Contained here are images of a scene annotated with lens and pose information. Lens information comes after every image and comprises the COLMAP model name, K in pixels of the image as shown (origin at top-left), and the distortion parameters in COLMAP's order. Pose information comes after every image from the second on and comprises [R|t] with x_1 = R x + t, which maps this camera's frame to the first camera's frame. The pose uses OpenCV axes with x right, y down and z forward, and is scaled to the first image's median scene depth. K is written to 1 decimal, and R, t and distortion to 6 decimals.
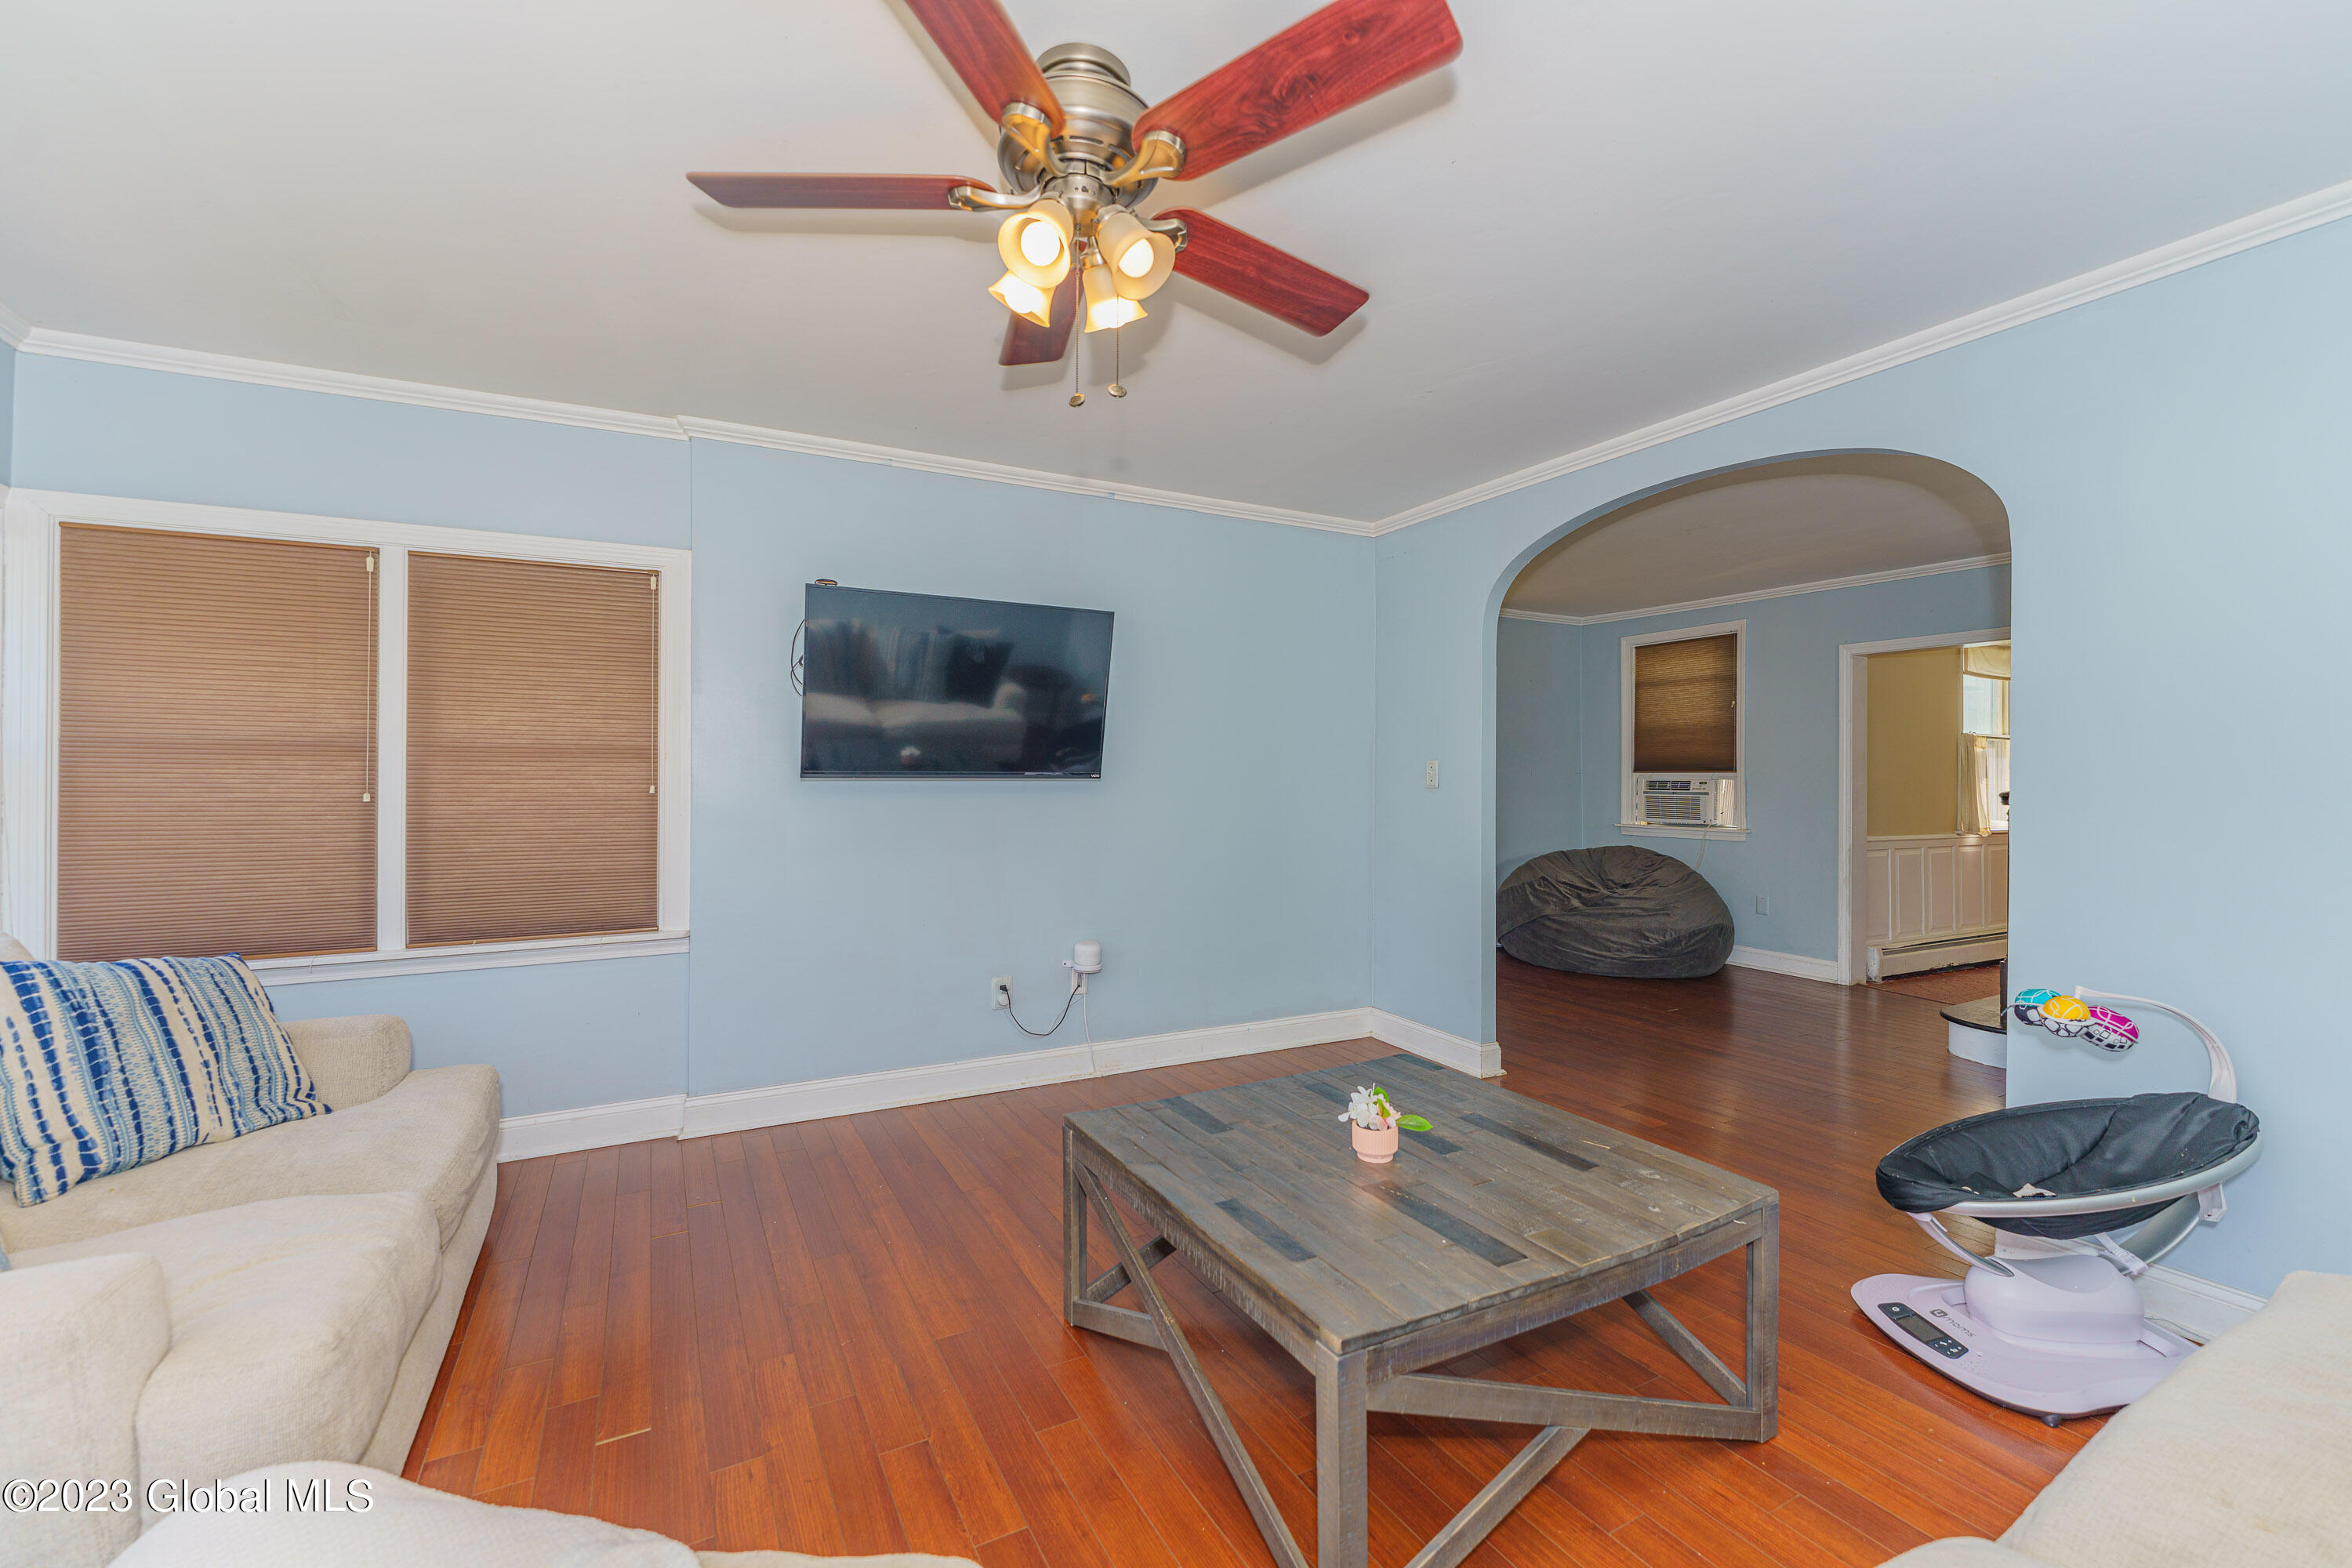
lens RADIAL K [[964.6, 0, 1179.7], [0, 964.6, 776.9], [0, 0, 1]] dist [-0.006135, 0.000531]
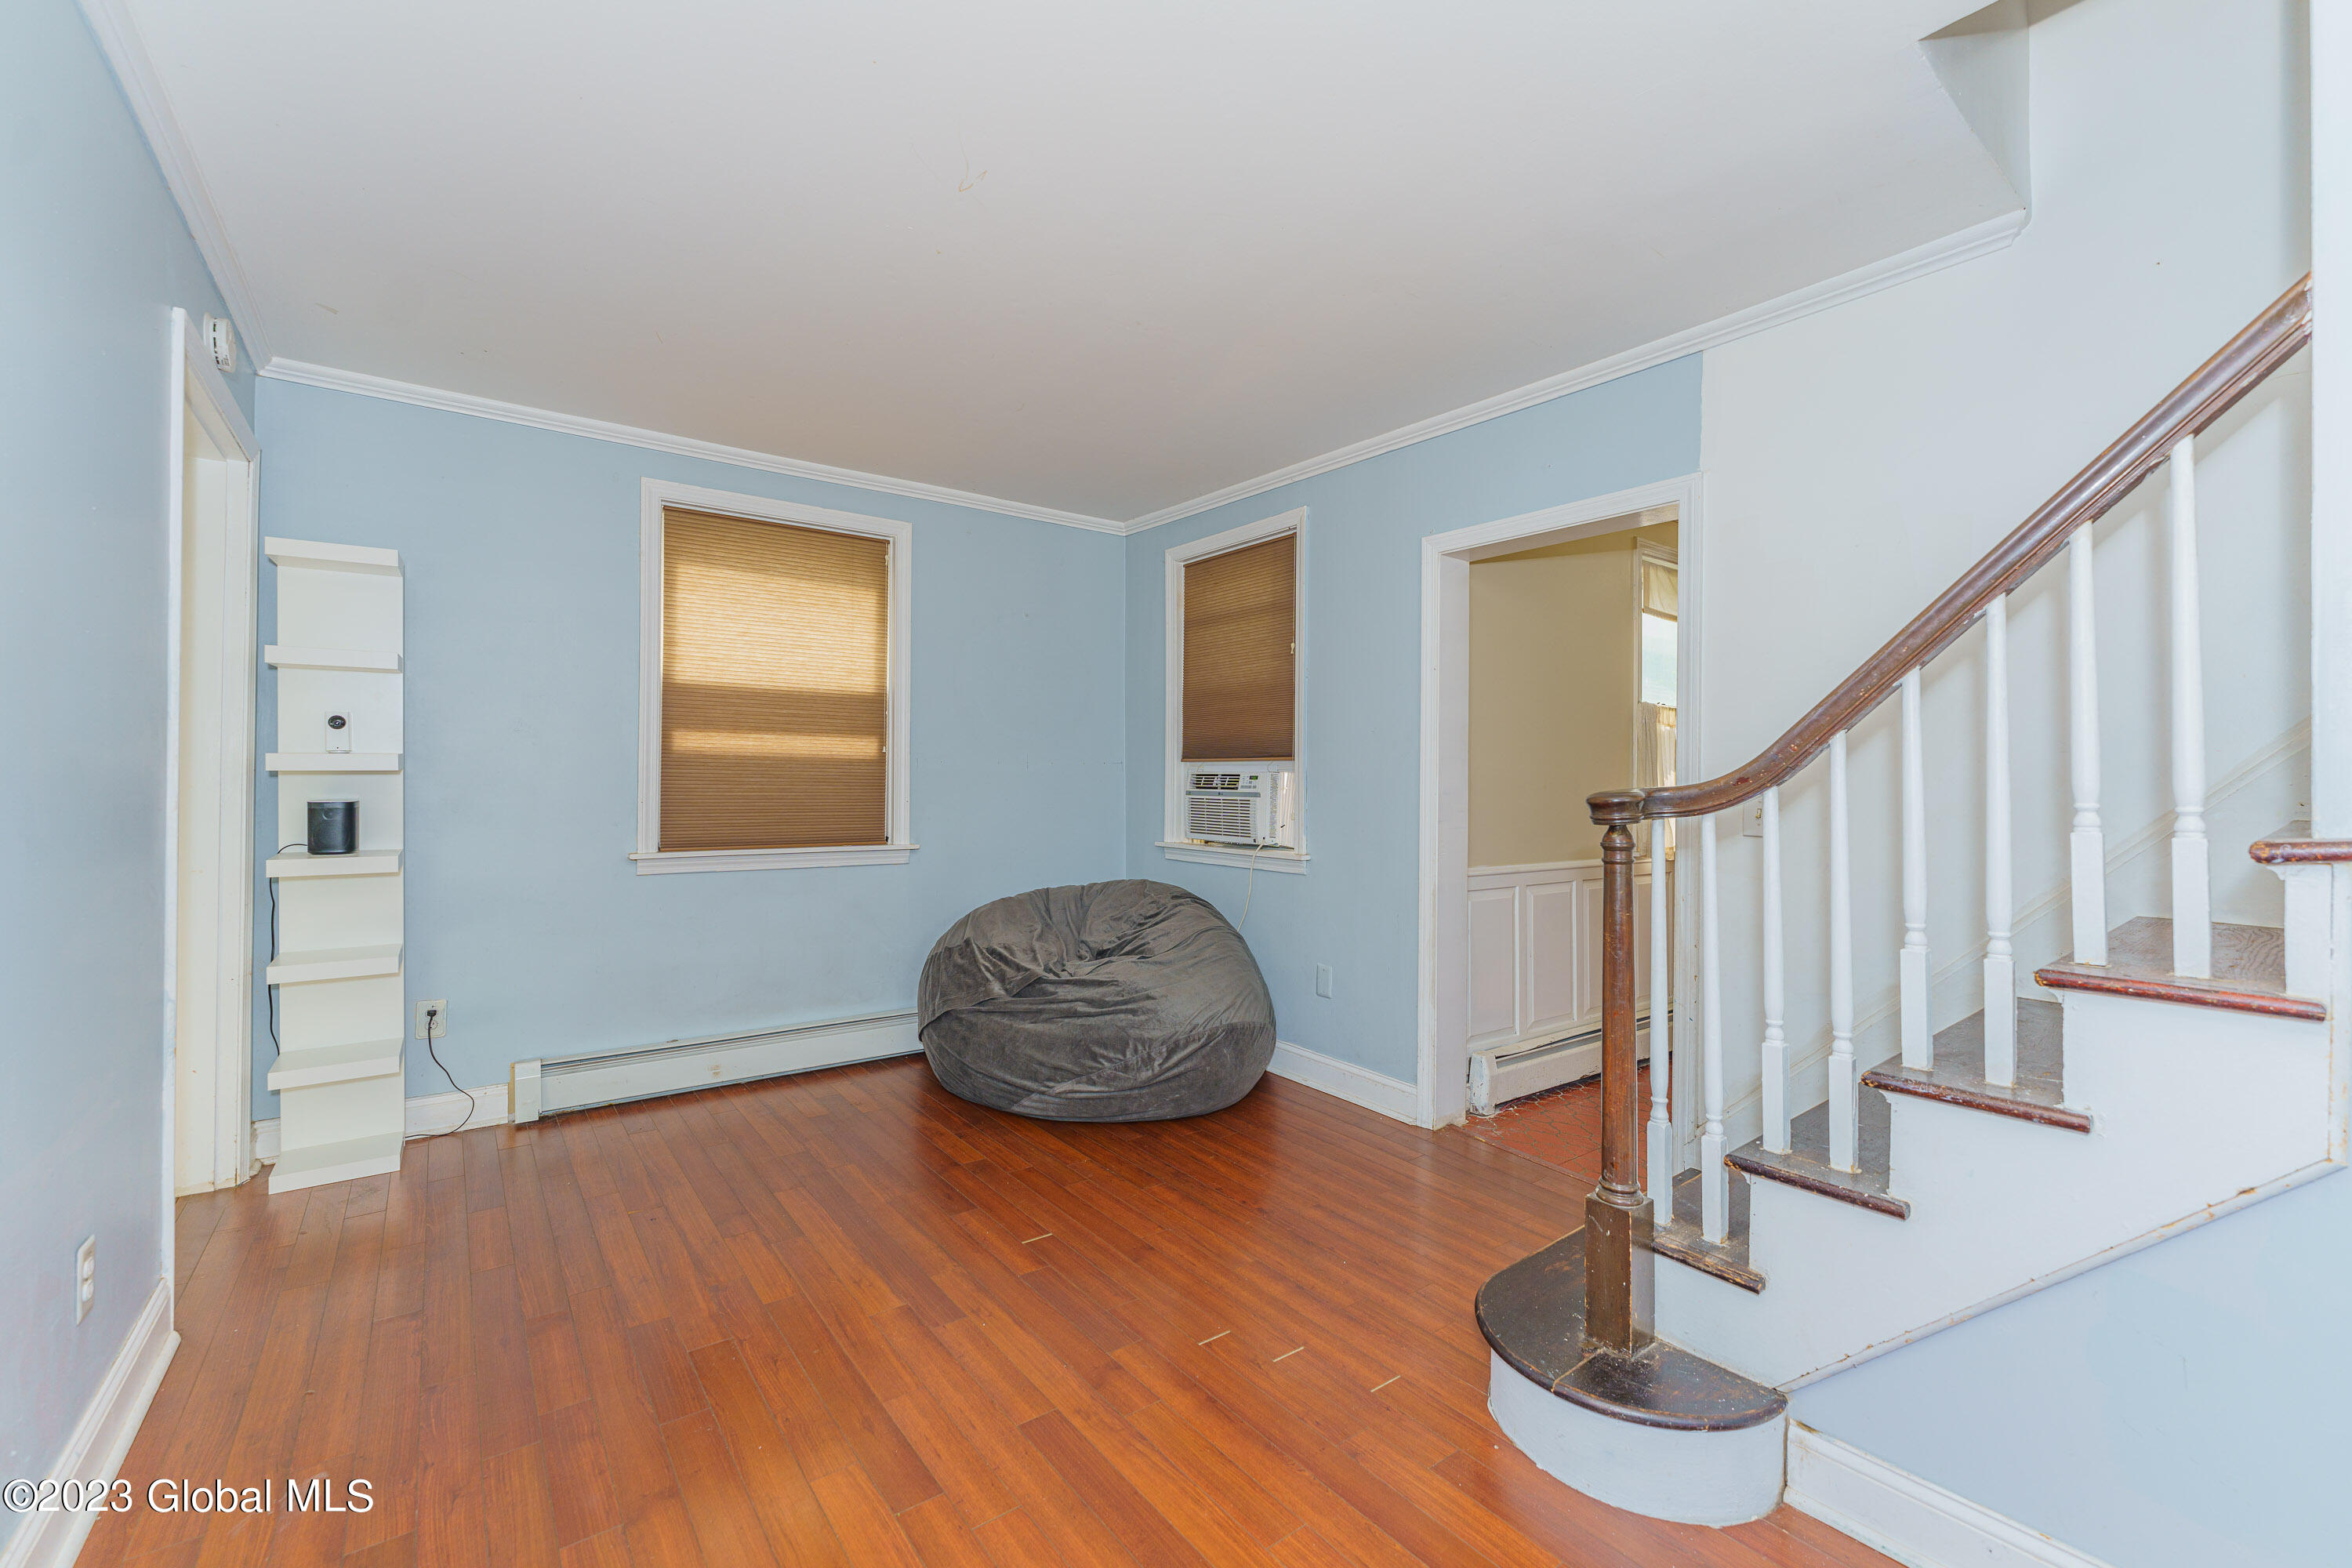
lens RADIAL K [[964.6, 0, 1165.6], [0, 964.6, 776.6], [0, 0, 1]] dist [-0.006135, 0.000531]
pose [[0.988257, 0.003869, 0.152749, 0.397674], [-0.004176, 0.999990, 0.001687, 0.005117], [-0.152741, -0.002305, 0.988264, 0.403991]]
